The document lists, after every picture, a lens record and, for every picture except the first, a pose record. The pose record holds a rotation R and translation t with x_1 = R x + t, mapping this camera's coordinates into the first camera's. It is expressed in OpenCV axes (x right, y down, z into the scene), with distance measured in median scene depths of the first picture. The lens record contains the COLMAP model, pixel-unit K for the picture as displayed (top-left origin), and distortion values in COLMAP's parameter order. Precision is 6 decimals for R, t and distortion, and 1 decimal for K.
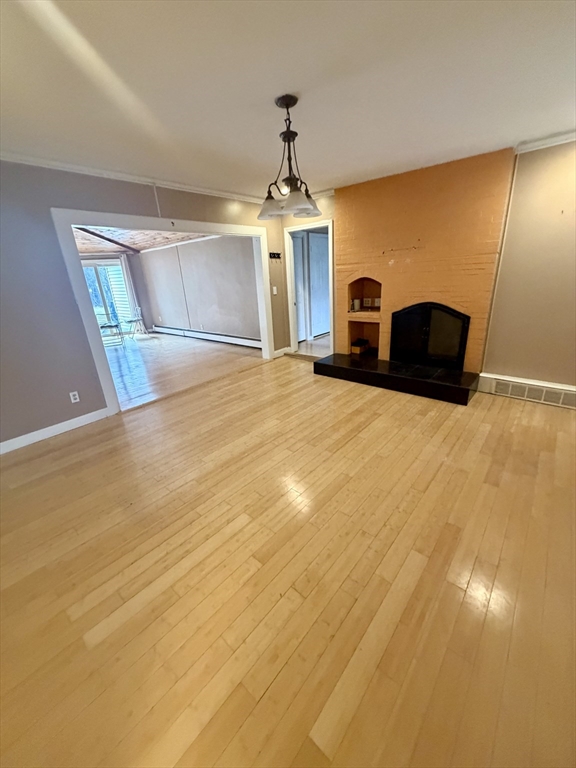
lens RADIAL K [[304.5, 0, 287.4], [0, 304.5, 382.4], [0, 0, 1]] dist [-0.000993, -0.000072]
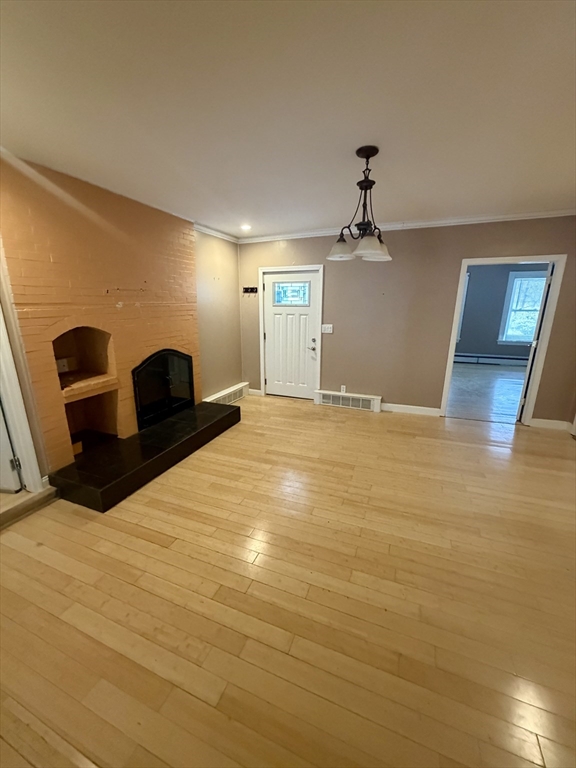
lens RADIAL K [[304.5, 0, 287.4], [0, 304.5, 382.4], [0, 0, 1]] dist [-0.000993, -0.000072]
pose [[-0.321800, -0.191167, 0.927308, -0.564151], [0.336940, 0.892166, 0.300850, -0.350592], [-0.884825, 0.409261, -0.222687, 0.988331]]
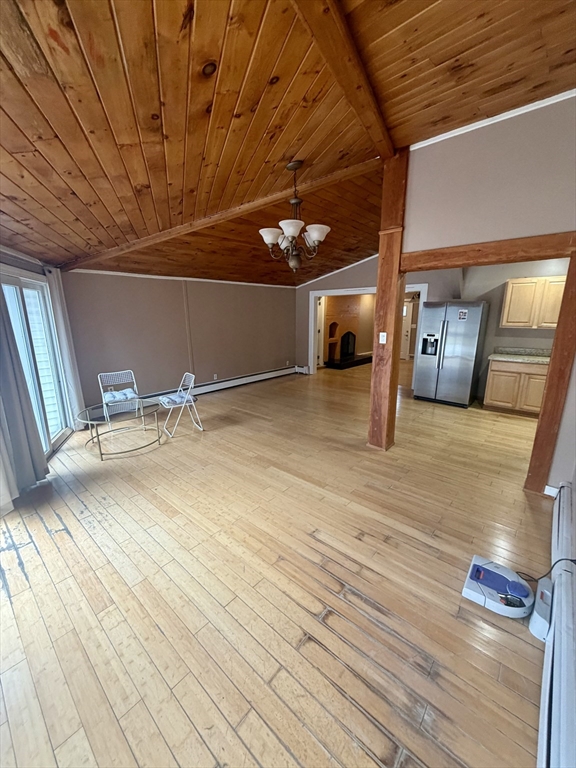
lens RADIAL K [[304.5, 0, 287.4], [0, 304.5, 382.4], [0, 0, 1]] dist [-0.000993, -0.000072]
pose [[0.003994, -0.168658, 0.985667, -2.351729], [0.342880, 0.926152, 0.157085, -0.483246], [-0.939371, 0.337338, 0.061529, 1.598120]]
